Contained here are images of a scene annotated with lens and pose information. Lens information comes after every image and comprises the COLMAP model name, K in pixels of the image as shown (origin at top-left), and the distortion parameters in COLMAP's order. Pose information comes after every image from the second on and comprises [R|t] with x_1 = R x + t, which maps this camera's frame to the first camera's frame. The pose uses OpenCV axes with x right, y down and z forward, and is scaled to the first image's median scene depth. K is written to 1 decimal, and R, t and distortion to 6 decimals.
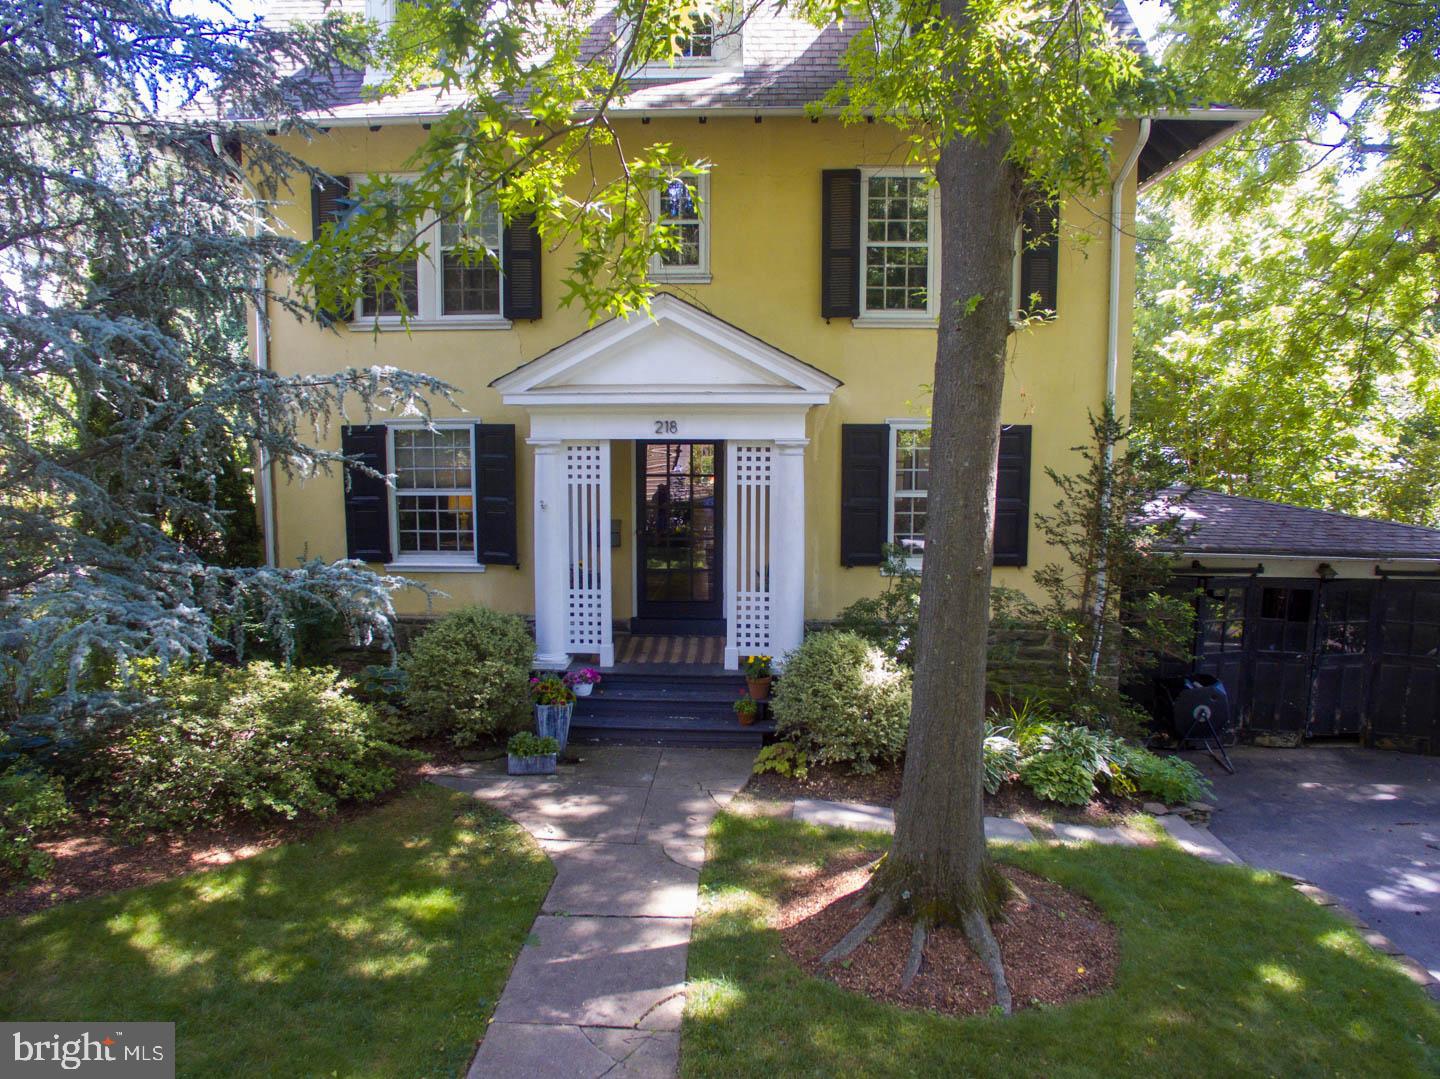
lens RADIAL K [[967.0, 0, 736.5], [0, 967.0, 546.9], [0, 0, 1]] dist [-0.115921, 0.080488]
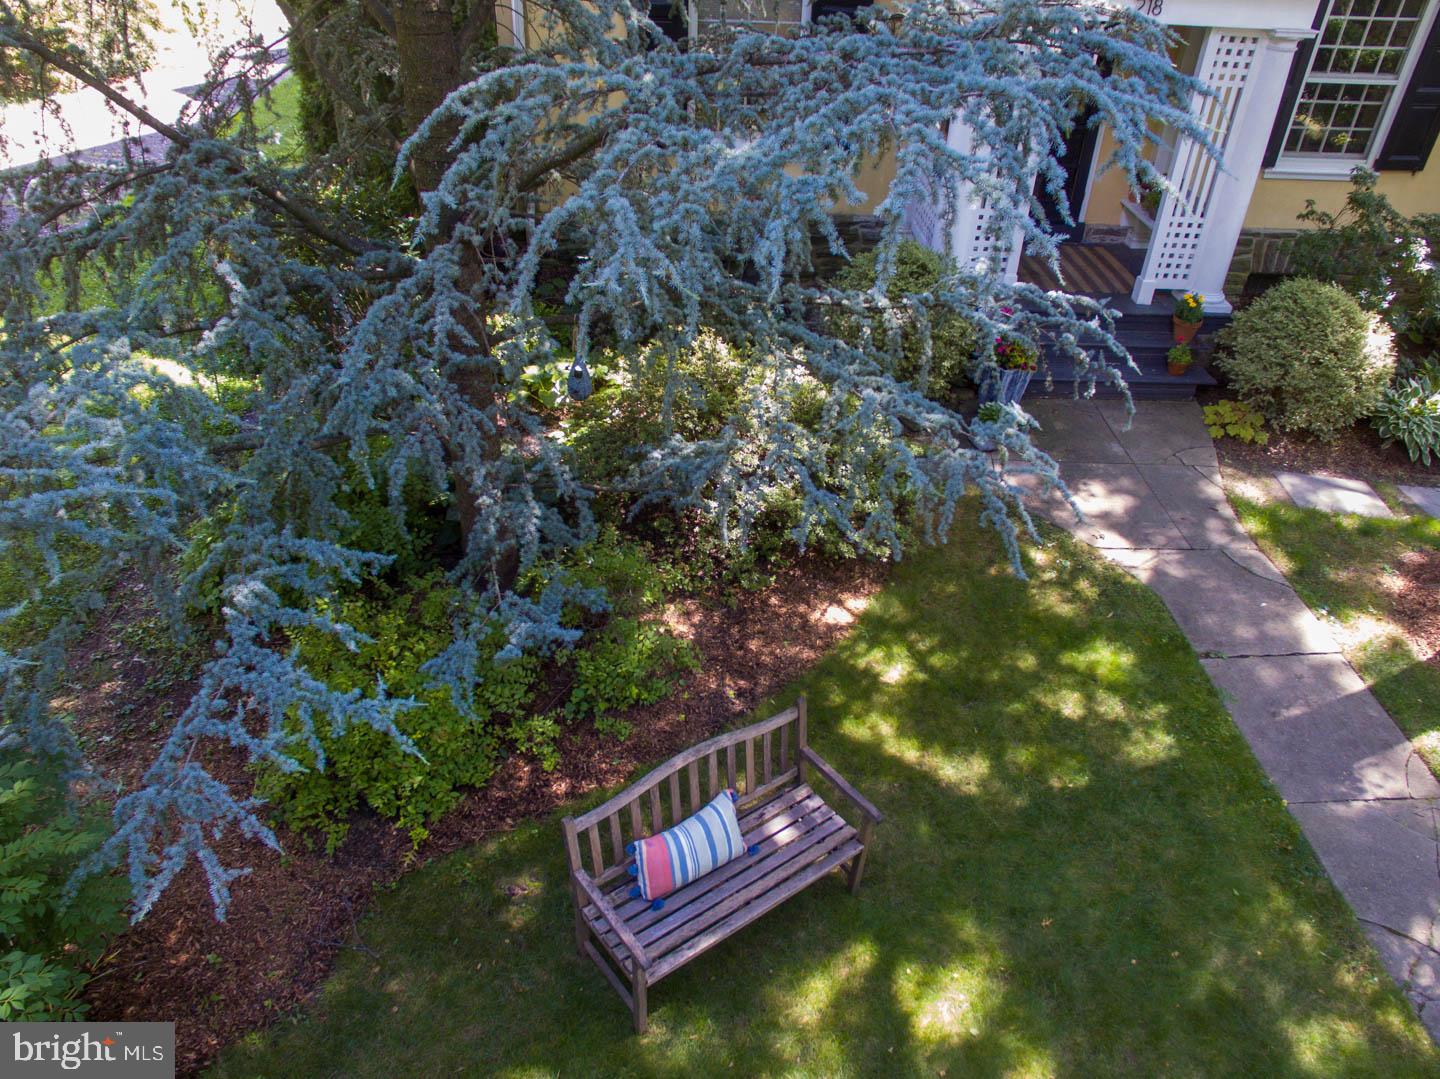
lens RADIAL K [[967.0, 0, 736.5], [0, 967.0, 546.9], [0, 0, 1]] dist [-0.115921, 0.080488]
pose [[0.995609, -0.040343, 0.084474, -0.636344], [-0.009385, 0.854813, 0.518851, -0.181455], [-0.093142, -0.517365, 0.850681, 0.217984]]
